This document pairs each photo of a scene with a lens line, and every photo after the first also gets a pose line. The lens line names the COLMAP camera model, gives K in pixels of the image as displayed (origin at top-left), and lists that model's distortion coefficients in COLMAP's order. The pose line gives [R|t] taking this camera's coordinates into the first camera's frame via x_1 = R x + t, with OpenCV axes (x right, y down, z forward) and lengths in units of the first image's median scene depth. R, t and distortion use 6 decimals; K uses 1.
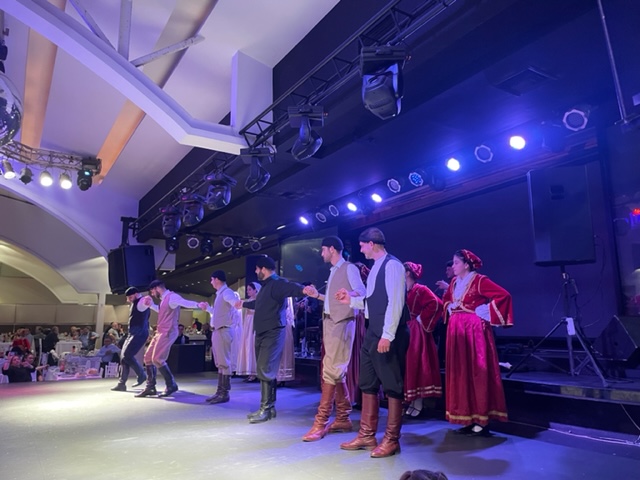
lens RADIAL K [[483.8, 0, 320.8], [0, 483.8, 240.6], [0, 0, 1]] dist [0.078172, -0.101187]
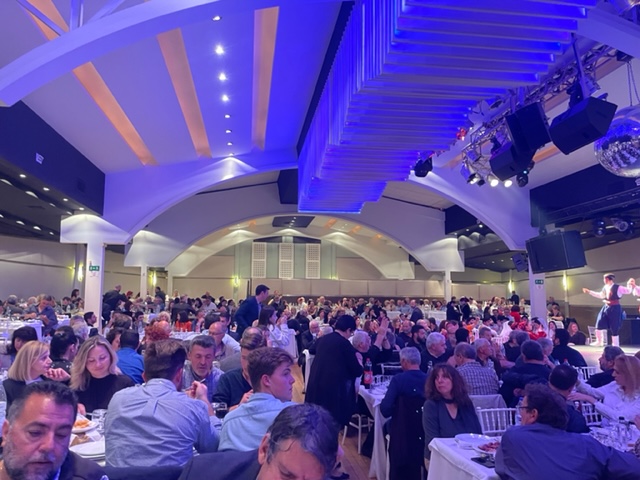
lens RADIAL K [[483.8, 0, 314.8], [0, 483.8, 245.1], [0, 0, 1]] dist [0.078172, -0.101187]
pose [[0.910984, -0.037276, -0.410755, -0.462124], [0.064260, 0.996573, 0.052079, -0.056766], [0.407406, -0.073838, 0.910257, -0.279916]]
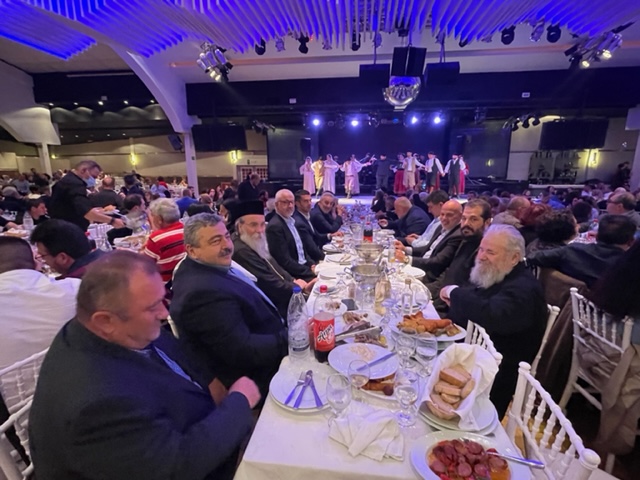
lens RADIAL K [[313.1, 0, 321.0], [0, 313.1, 233.9], [0, 0, 1]] dist [-0.008613, 0.005016]
pose [[0.629594, -0.146426, 0.763001, -1.113423], [-0.137502, 0.945576, 0.294924, 0.012408], [-0.764660, -0.290596, 0.575195, 0.077973]]
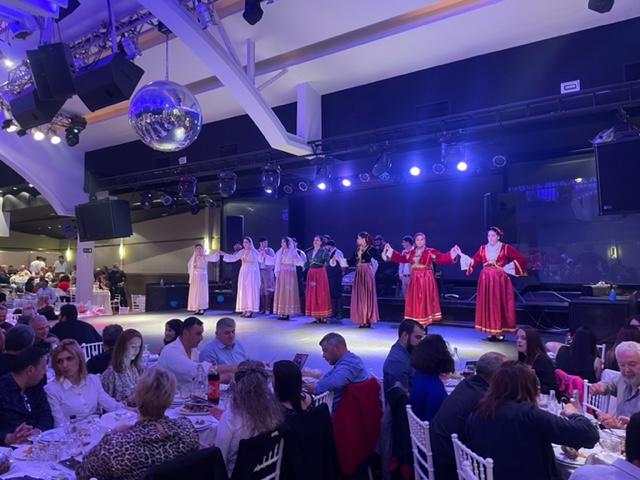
lens RADIAL K [[483.8, 0, 315.1], [0, 483.8, 236.3], [0, 0, 1]] dist [0.078172, -0.101187]
pose [[0.920767, 0.030467, 0.388922, -0.406700], [-0.073043, 0.992779, 0.095158, -0.049010], [-0.383215, -0.116026, 0.916343, -0.209364]]
